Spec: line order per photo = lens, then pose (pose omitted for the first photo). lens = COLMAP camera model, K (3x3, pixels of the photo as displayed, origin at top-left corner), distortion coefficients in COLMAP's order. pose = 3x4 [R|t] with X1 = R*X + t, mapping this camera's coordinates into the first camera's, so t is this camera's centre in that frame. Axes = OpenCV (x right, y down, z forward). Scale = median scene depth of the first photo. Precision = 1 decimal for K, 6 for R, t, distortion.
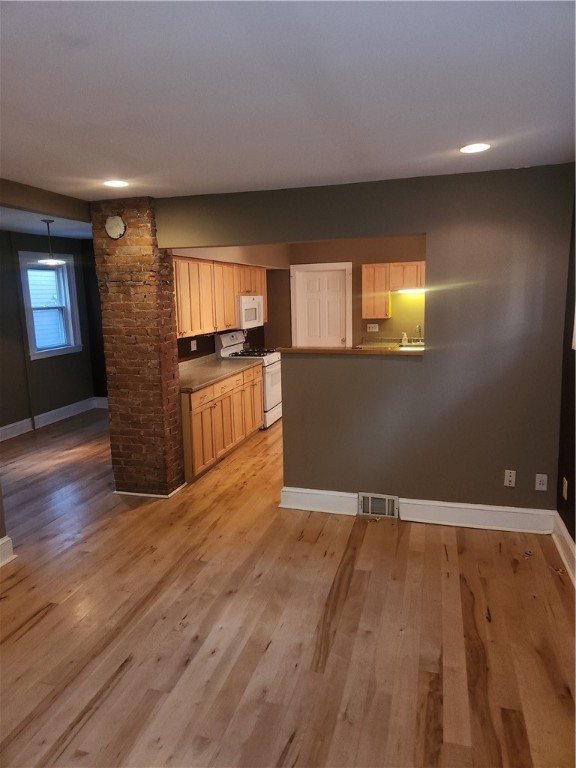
lens RADIAL K [[507.6, 0, 294.8], [0, 507.6, 382.7], [0, 0, 1]] dist [0.079824, -0.063689]
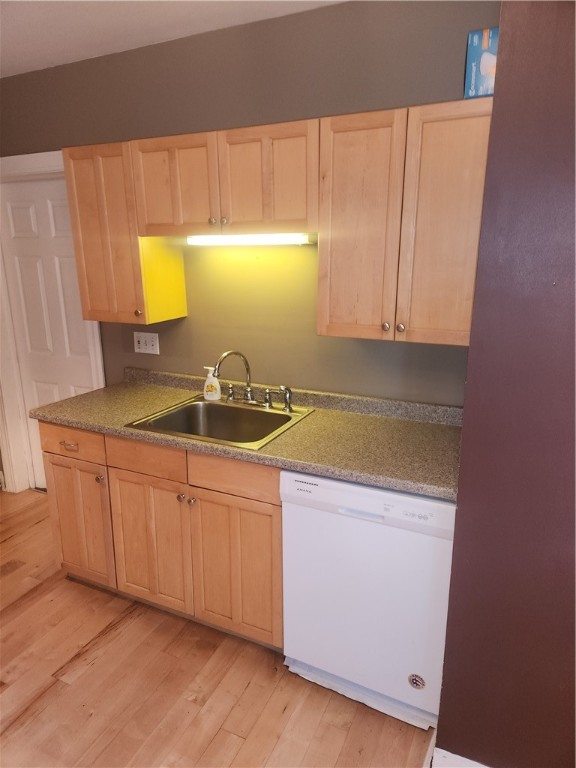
lens RADIAL K [[507.6, 0, 290.2], [0, 507.6, 387.2], [0, 0, 1]] dist [0.079824, -0.063689]
pose [[0.988257, 0.056595, -0.141933, 0.405508], [-0.043839, 0.994844, 0.091451, -0.151461], [0.146376, -0.084155, 0.985643, 0.869701]]
